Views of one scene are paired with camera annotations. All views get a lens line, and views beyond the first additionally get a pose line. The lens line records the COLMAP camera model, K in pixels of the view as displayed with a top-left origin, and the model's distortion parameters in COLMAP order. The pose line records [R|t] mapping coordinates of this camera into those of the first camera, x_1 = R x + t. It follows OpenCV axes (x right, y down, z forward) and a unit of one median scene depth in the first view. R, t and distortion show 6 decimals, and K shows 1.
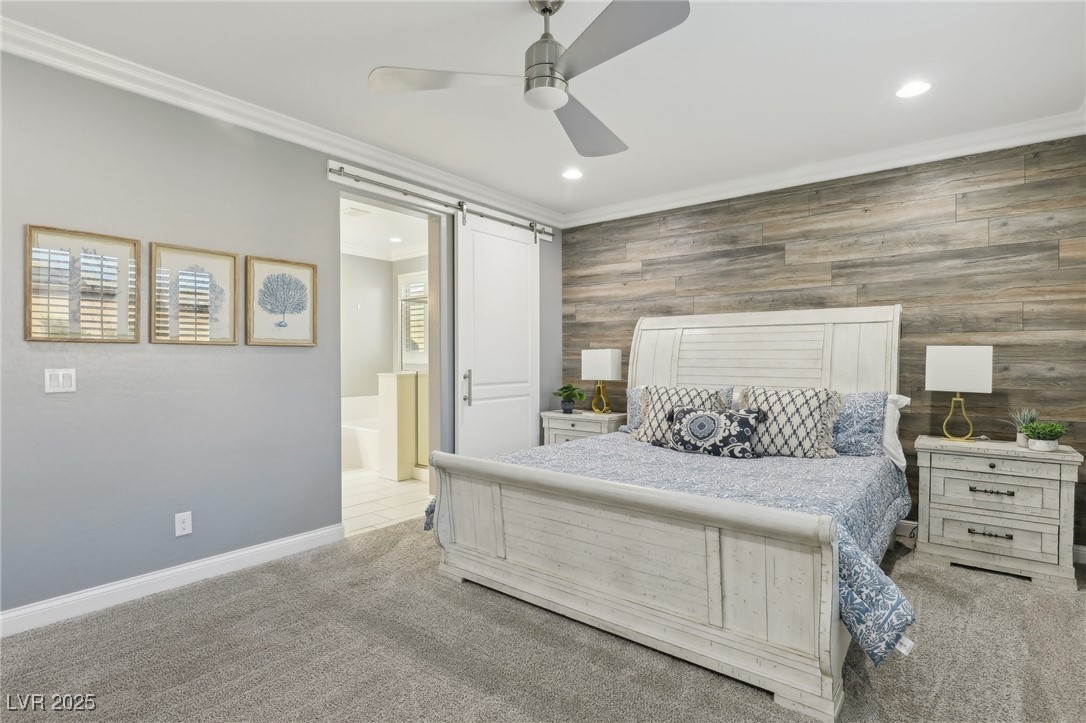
lens RADIAL K [[531.2, 0, 526.7], [0, 531.2, 365.2], [0, 0, 1]] dist [-0.014776, 0.000125]
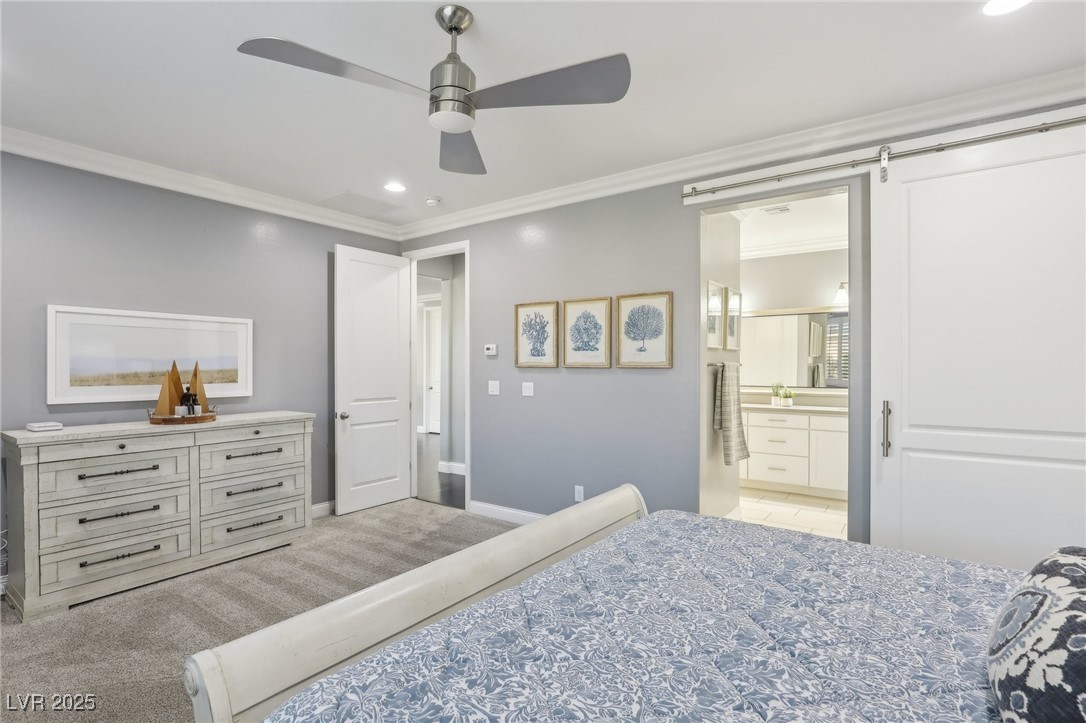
lens RADIAL K [[528.4, 0, 561.8], [0, 528.4, 365.9], [0, 0, 1]] dist [-0.000676, 0.000113]
pose [[0.083738, 0.005645, -0.996472, 0.638785], [-0.012834, 0.999907, 0.004586, -0.042114], [0.996405, 0.012404, 0.083803, 0.695037]]
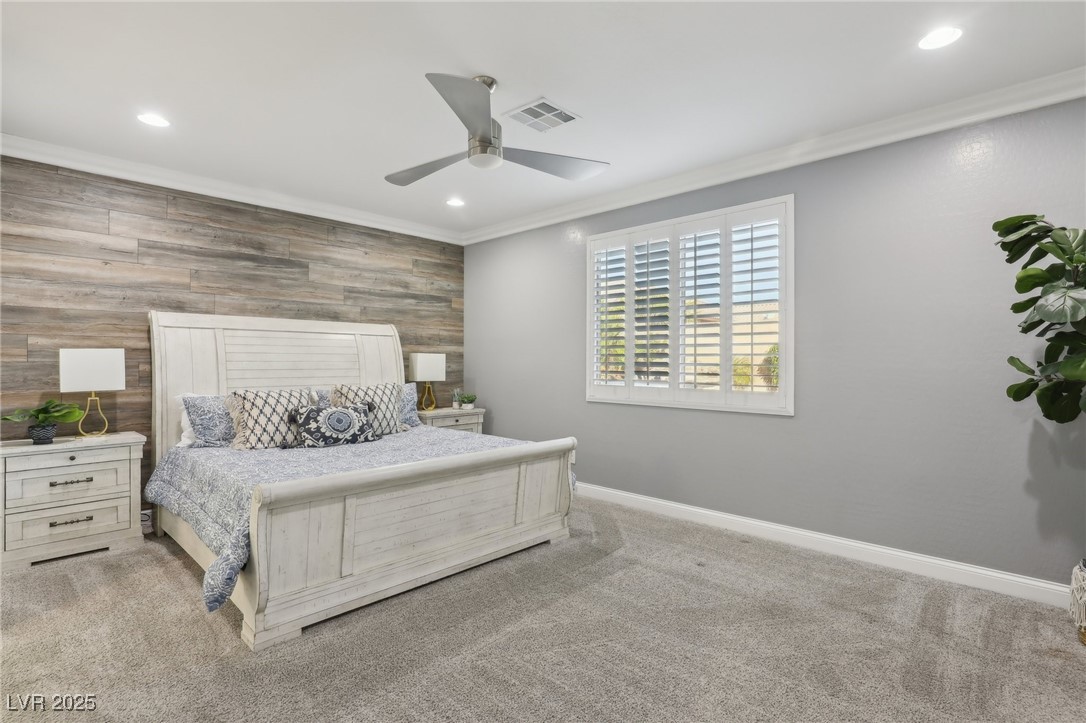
lens RADIAL K [[525.1, 0, 540.3], [0, 525.1, 371.4], [0, 0, 1]] dist [-0.013495, 0.000583]
pose [[0.091163, -0.022402, 0.995584, -0.746125], [0.008861, 0.999726, 0.021684, -0.012034], [-0.995797, 0.006845, 0.091337, 0.461908]]
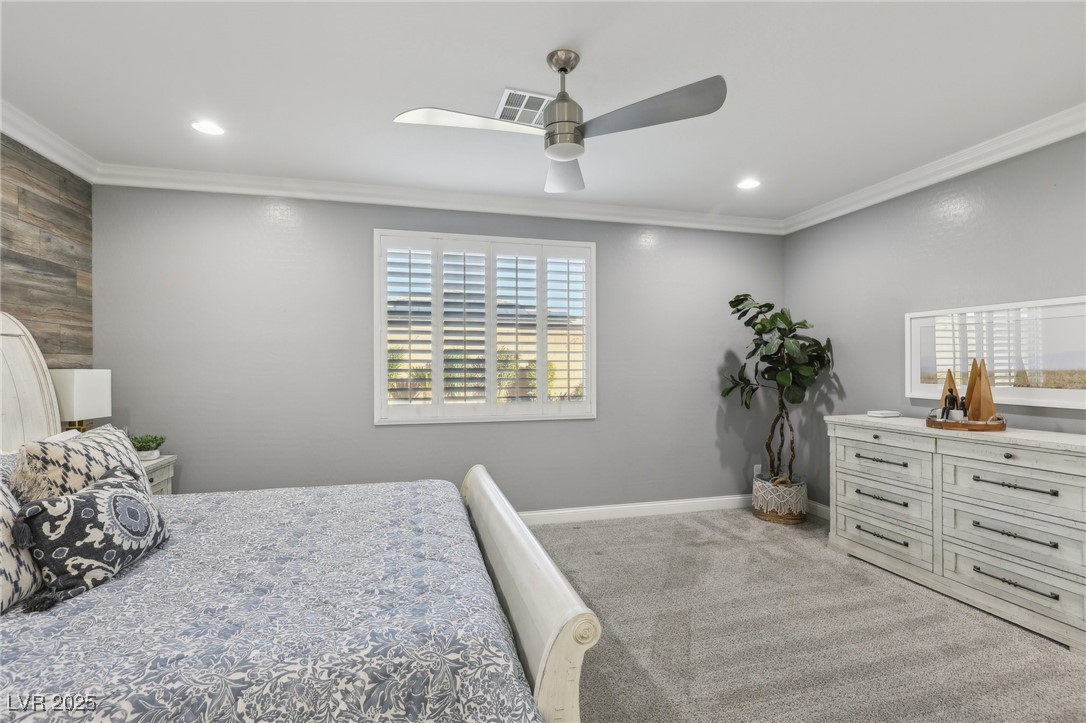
lens RADIAL K [[525.1, 0, 540.3], [0, 525.1, 371.4], [0, 0, 1]] dist [-0.013495, 0.000583]
pose [[-0.814516, -0.006268, 0.580108, -0.332796], [0.008051, 0.999723, 0.022105, -0.043064], [-0.580086, 0.022675, -0.814240, 1.184753]]
